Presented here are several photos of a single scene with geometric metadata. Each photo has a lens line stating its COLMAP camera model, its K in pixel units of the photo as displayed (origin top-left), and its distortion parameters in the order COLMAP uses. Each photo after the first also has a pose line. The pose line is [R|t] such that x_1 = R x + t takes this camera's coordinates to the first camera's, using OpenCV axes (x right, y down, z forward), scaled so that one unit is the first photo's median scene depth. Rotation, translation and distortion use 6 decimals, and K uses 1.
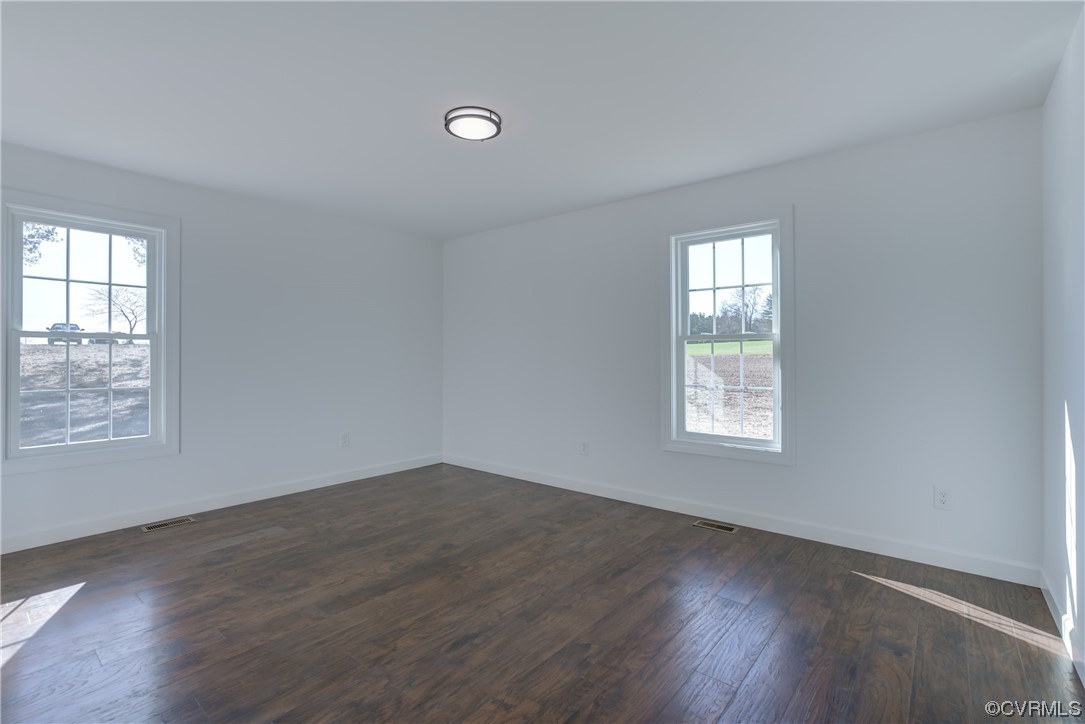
lens RADIAL K [[497.0, 0, 544.4], [0, 497.0, 353.2], [0, 0, 1]] dist [-0.043593, 0.023176]
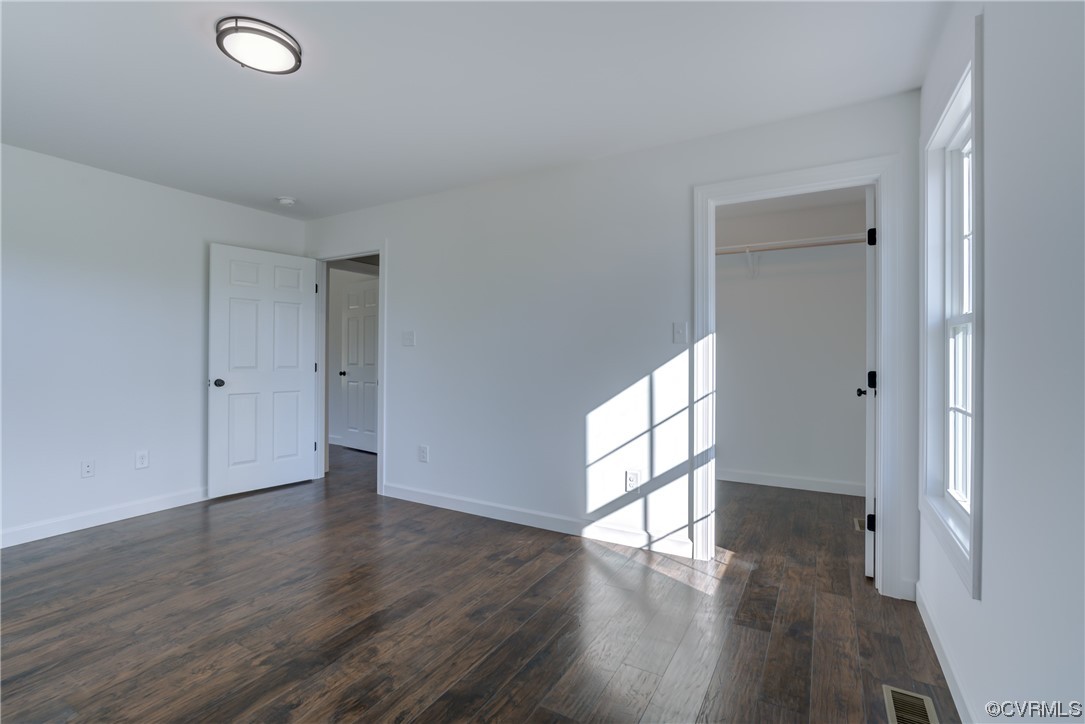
lens RADIAL K [[497.0, 0, 544.4], [0, 497.0, 353.2], [0, 0, 1]] dist [-0.043593, 0.023176]
pose [[-0.985928, -0.004717, -0.167102, -0.503646], [-0.002900, 0.999934, -0.011116, 0.013407], [0.167143, -0.010475, -0.985877, 2.036490]]
